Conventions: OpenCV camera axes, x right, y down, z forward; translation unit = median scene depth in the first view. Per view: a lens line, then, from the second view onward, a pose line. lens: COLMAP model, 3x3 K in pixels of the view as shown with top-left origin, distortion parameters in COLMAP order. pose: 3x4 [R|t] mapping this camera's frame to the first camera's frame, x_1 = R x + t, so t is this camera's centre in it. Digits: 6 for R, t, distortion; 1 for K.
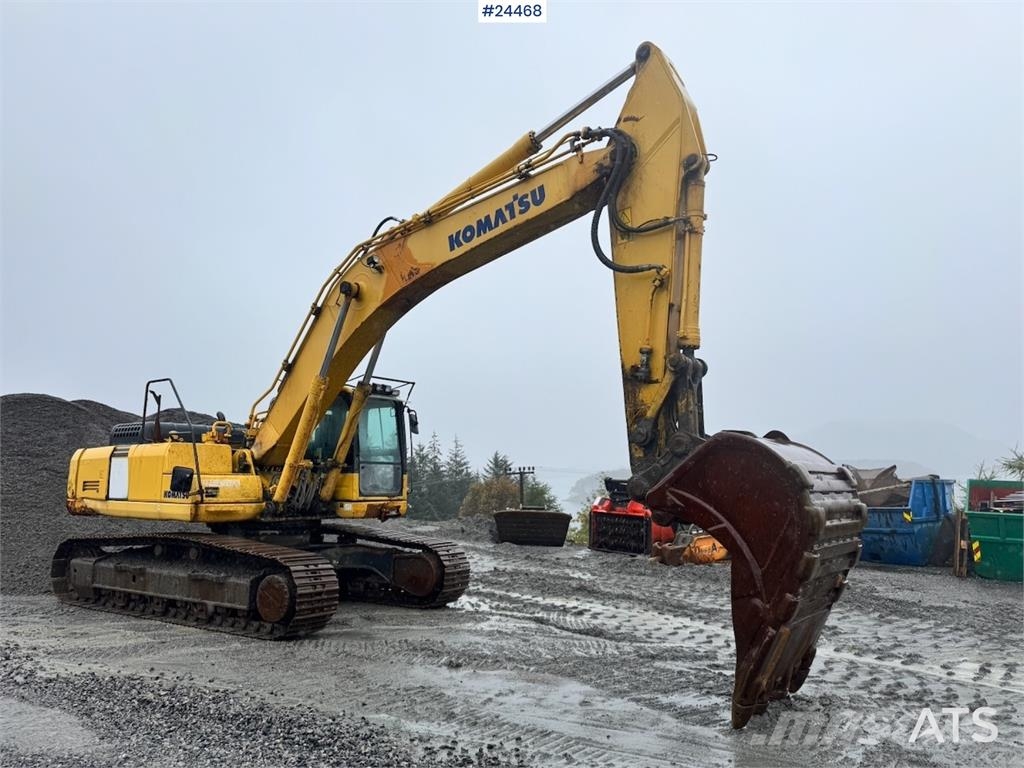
lens RADIAL K [[710.6, 0, 514.0], [0, 710.6, 388.3], [0, 0, 1]] dist [0.125449, -0.184190]
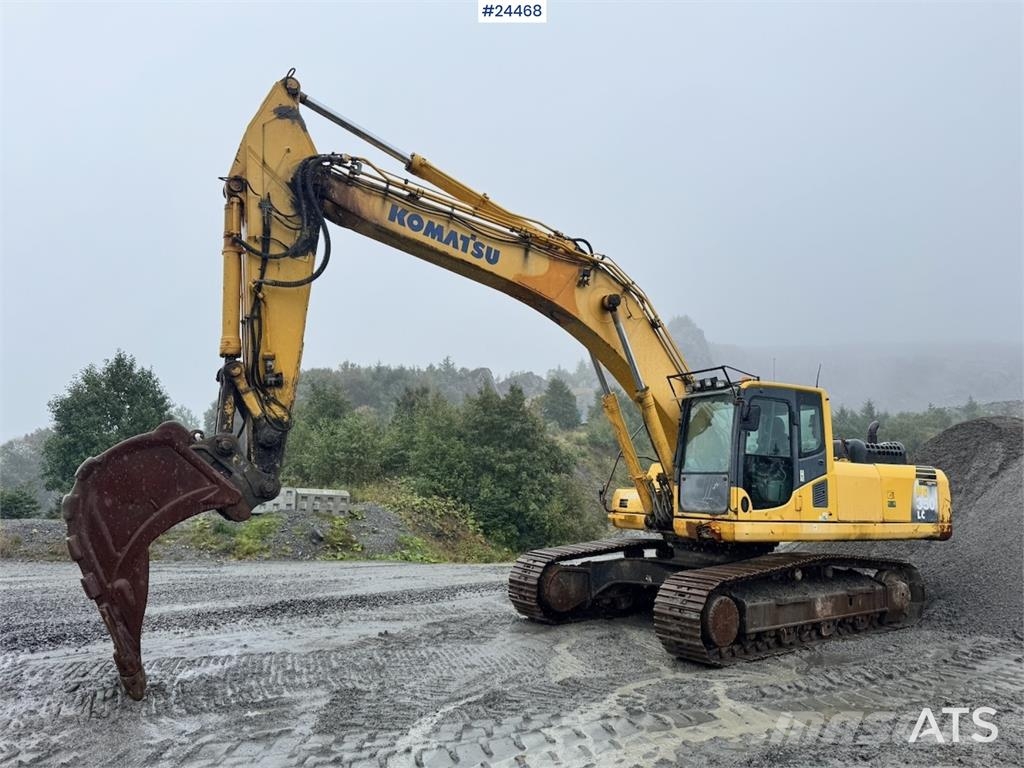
lens RADIAL K [[710.6, 0, 514.0], [0, 710.6, 388.3], [0, 0, 1]] dist [0.125449, -0.184190]
pose [[-0.359882, -0.156049, -0.919855, 0.787169], [0.093650, 0.974893, -0.202025, 0.182167], [0.928286, -0.158849, -0.336232, 1.273290]]
